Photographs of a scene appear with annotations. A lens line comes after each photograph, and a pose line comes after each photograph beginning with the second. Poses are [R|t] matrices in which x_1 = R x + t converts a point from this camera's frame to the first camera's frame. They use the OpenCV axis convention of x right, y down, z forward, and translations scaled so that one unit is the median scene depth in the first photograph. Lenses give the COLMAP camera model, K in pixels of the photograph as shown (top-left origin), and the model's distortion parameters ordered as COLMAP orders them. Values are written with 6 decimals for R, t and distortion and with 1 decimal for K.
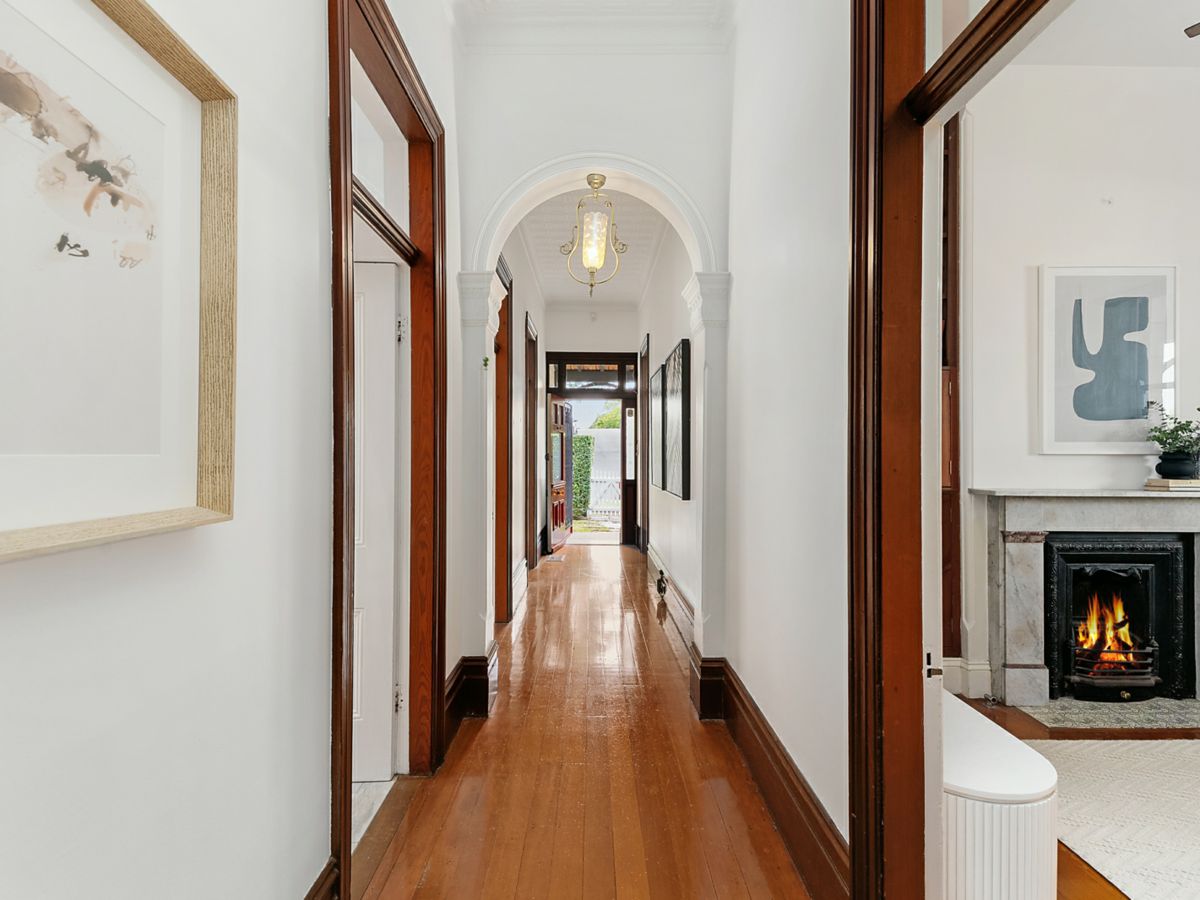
lens RADIAL K [[608.0, 0, 600.0], [0, 608.0, 450.0], [0, 0, 1]] dist [0.004299, -0.001234]
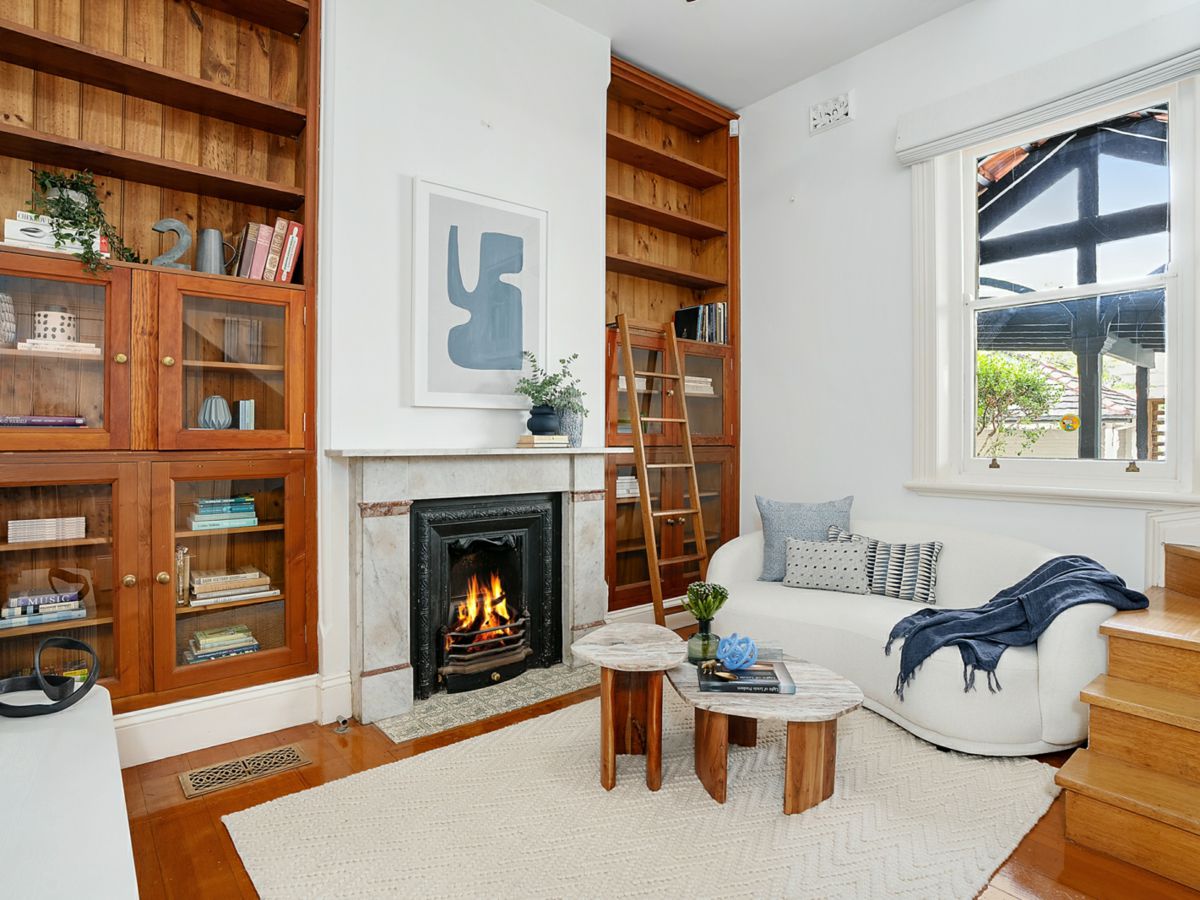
lens RADIAL K [[638.5, 0, 600.0], [0, 638.5, 450.0], [0, 0, 1]] dist [-0.074464, 0.000149]
pose [[0.777010, -0.014073, 0.629331, 0.395483], [-0.000879, 0.999725, 0.023441, 0.046657], [-0.629487, -0.018767, 0.776784, 0.187155]]
